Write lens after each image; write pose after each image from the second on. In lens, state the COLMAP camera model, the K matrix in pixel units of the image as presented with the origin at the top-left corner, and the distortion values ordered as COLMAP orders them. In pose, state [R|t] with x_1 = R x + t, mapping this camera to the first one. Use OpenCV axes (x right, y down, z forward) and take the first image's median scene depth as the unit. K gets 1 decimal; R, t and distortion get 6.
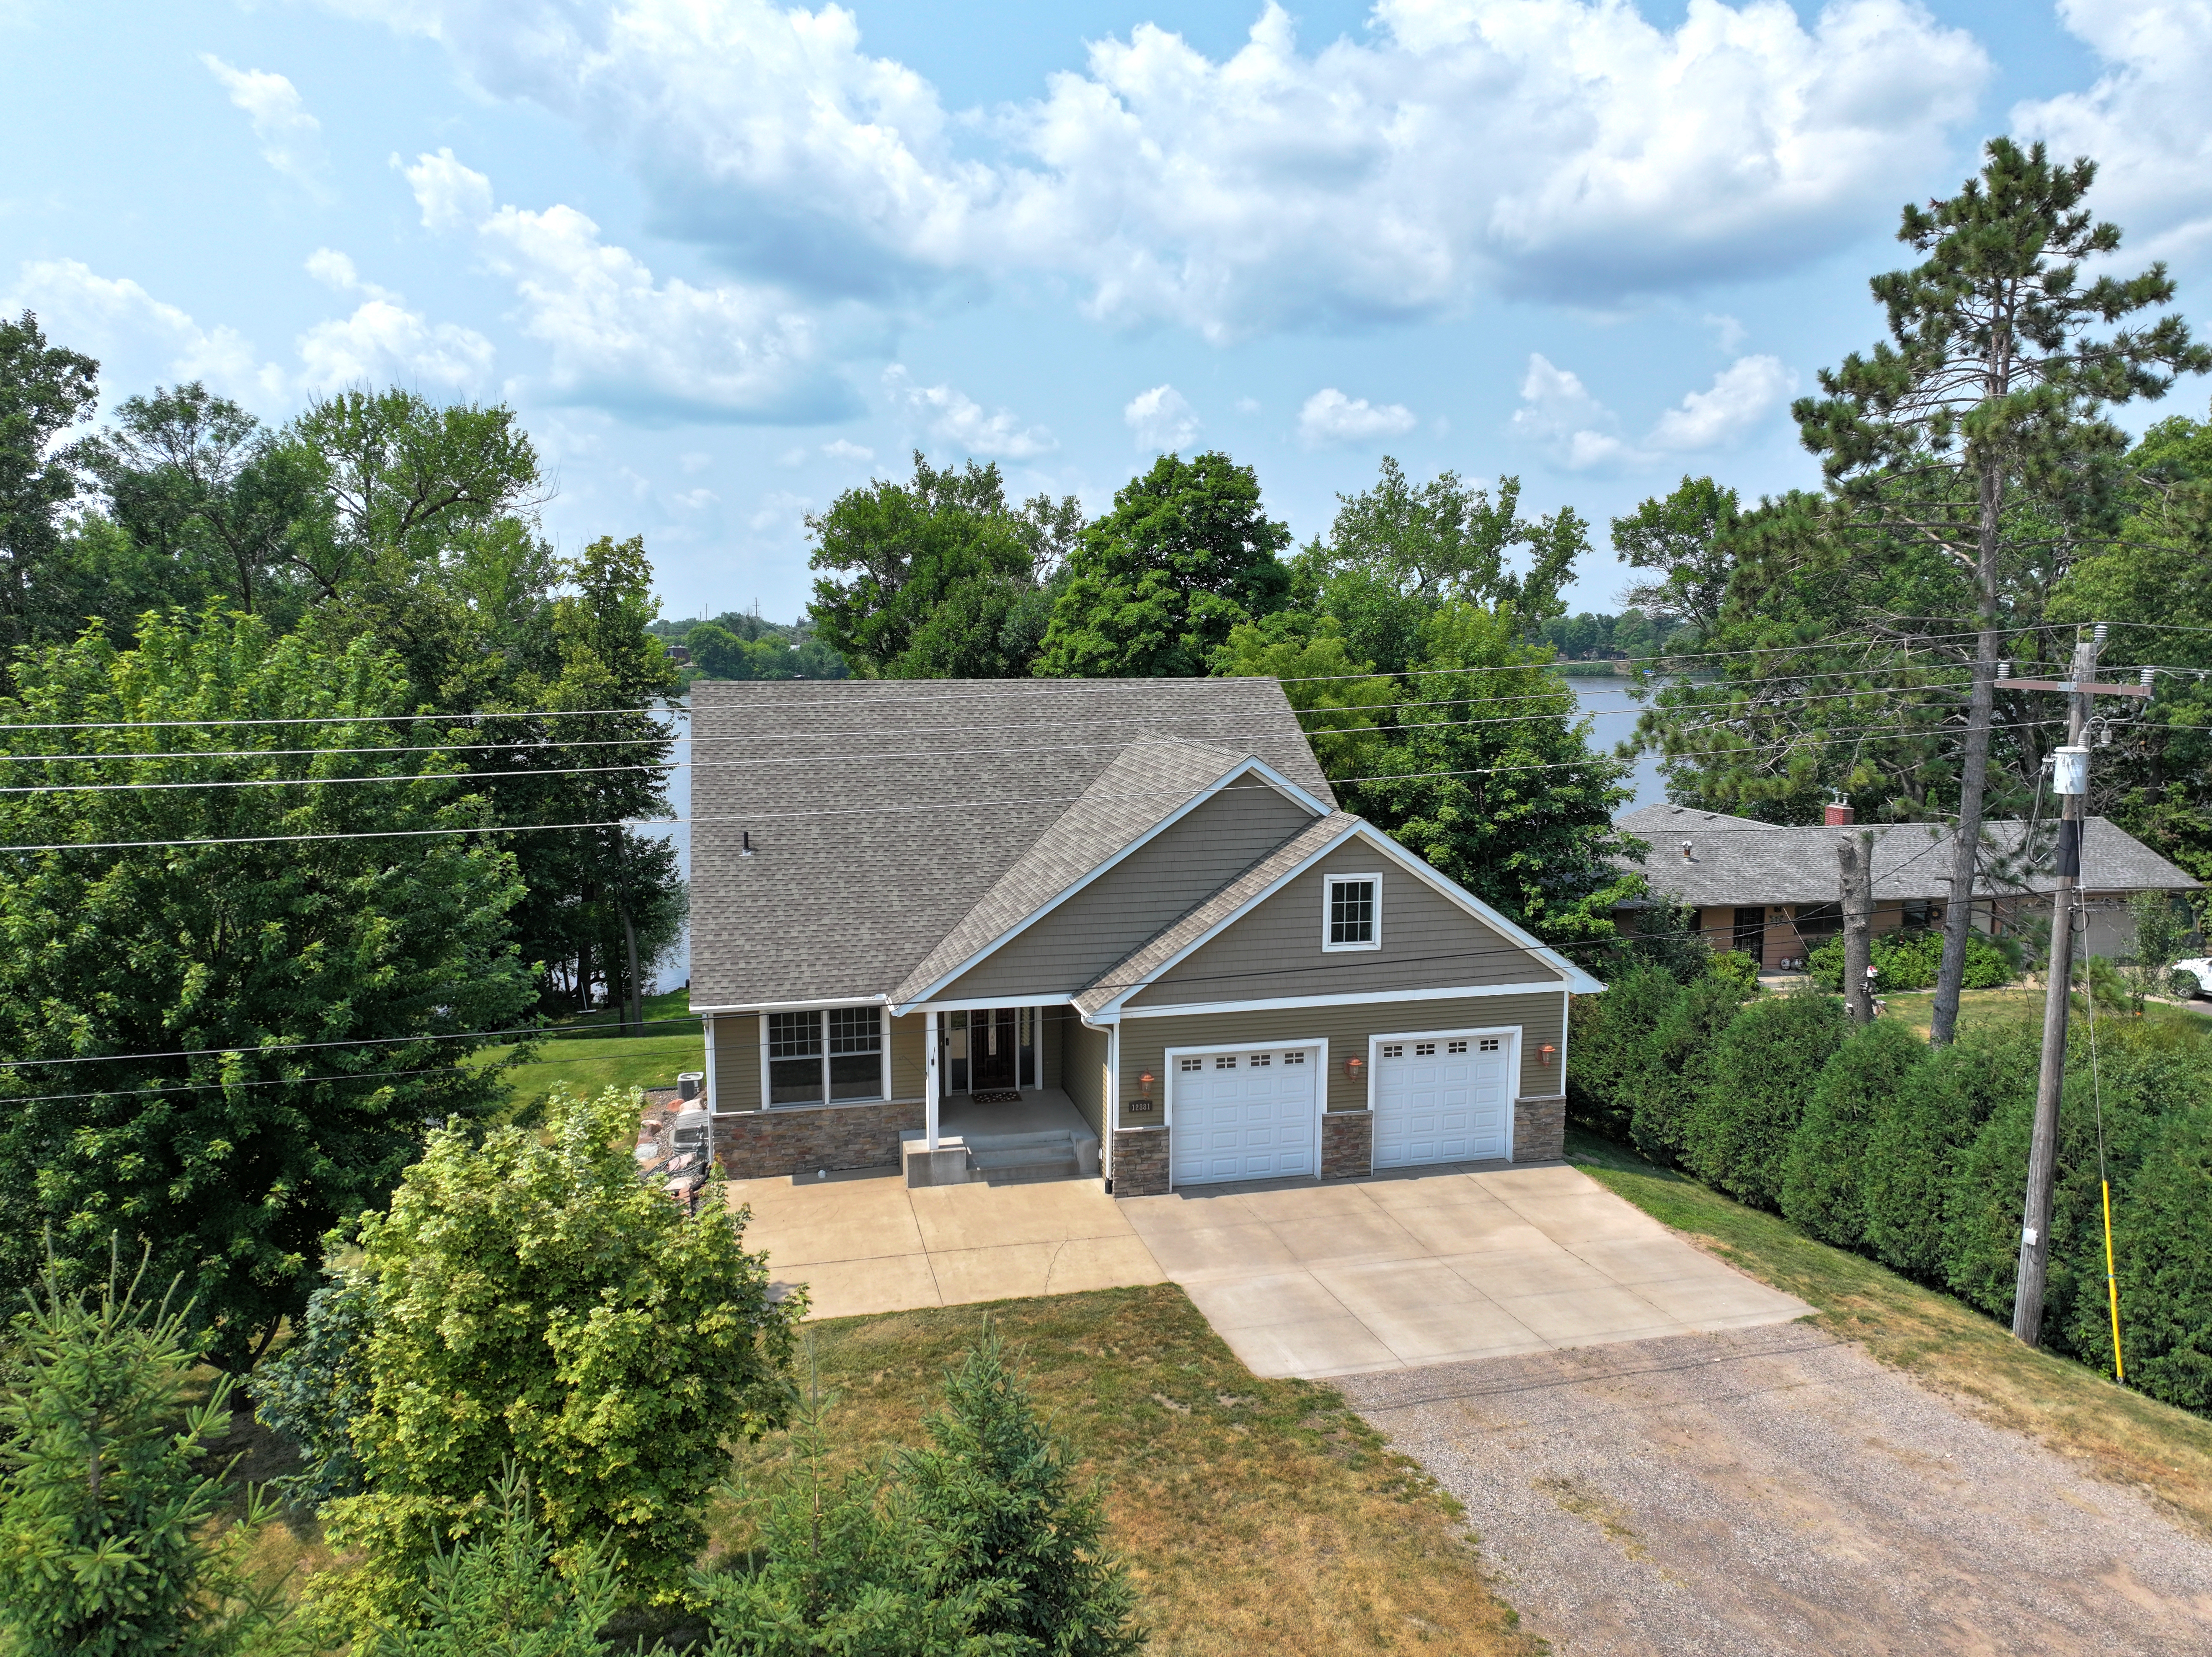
lens RADIAL K [[1552.3, 0, 1106.7], [0, 1552.3, 831.5], [0, 0, 1]] dist [-0.003691, 0.019522]
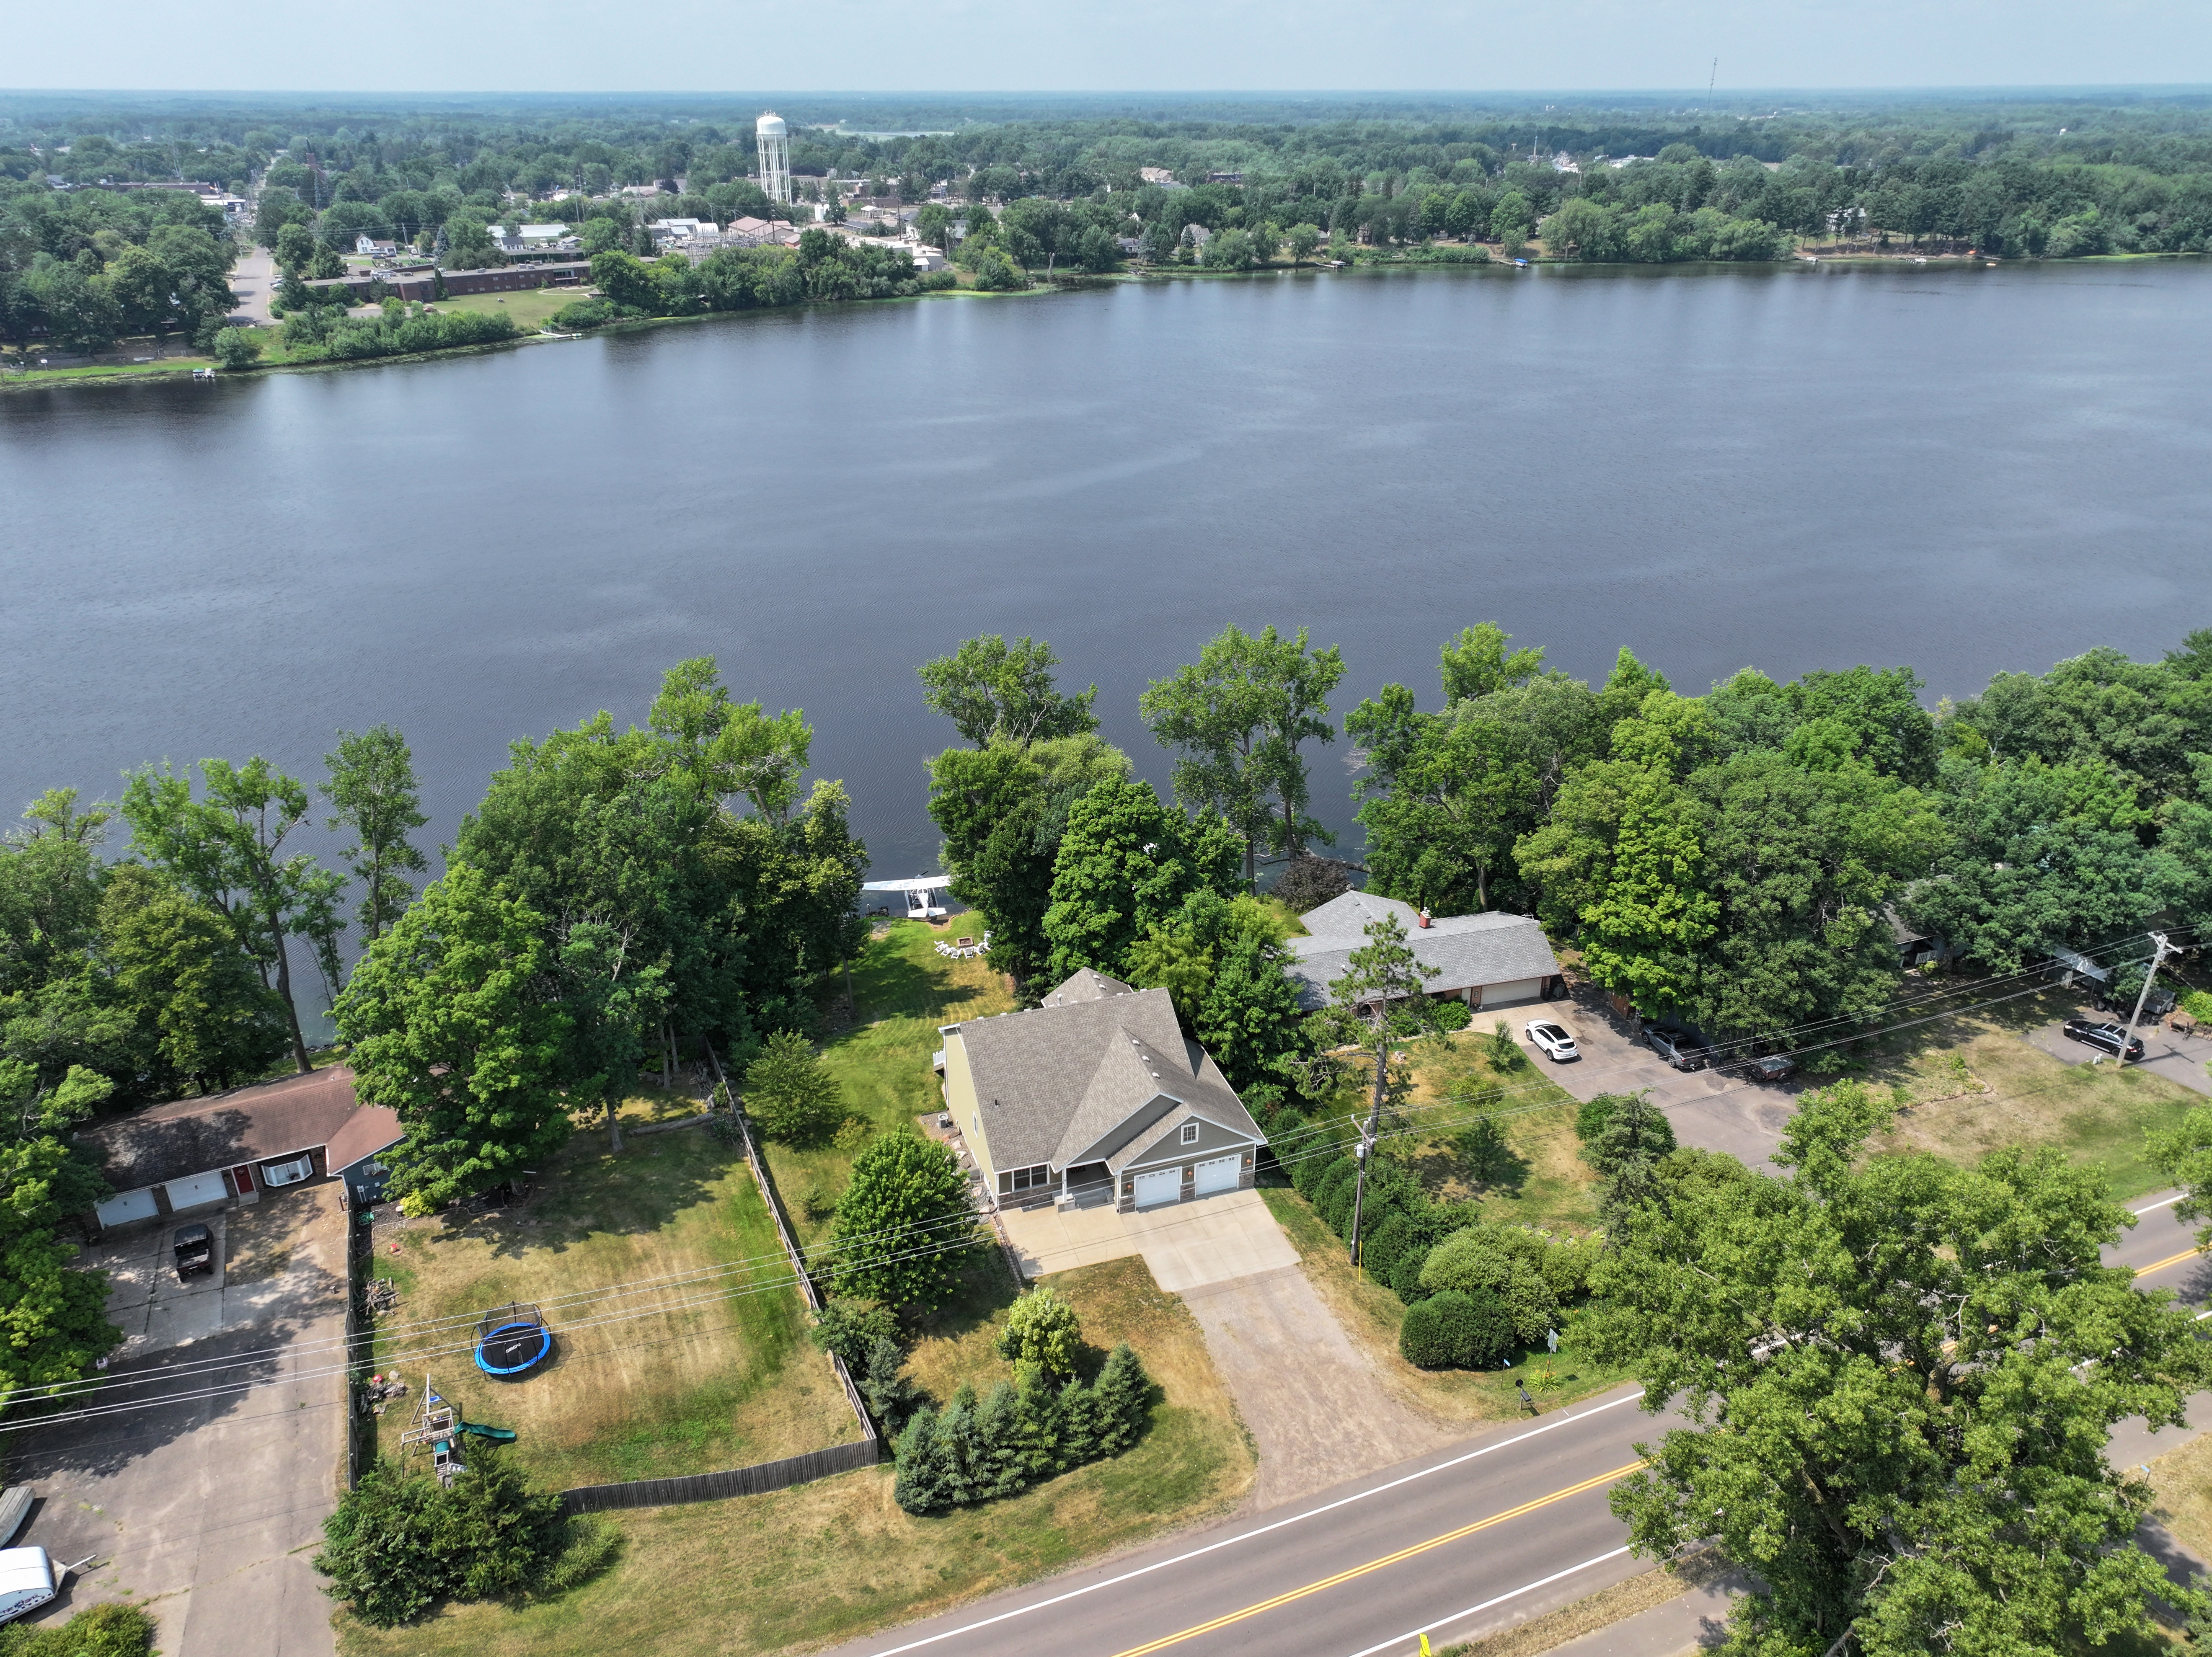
lens RADIAL K [[1552.3, 0, 1108.3], [0, 1552.3, 831.0], [0, 0, 1]] dist [-0.003691, 0.019522]
pose [[0.997139, -0.031623, 0.068658, -0.222080], [0.008367, 0.948880, 0.315526, -1.604042], [-0.075126, -0.314049, 0.946430, -1.918618]]
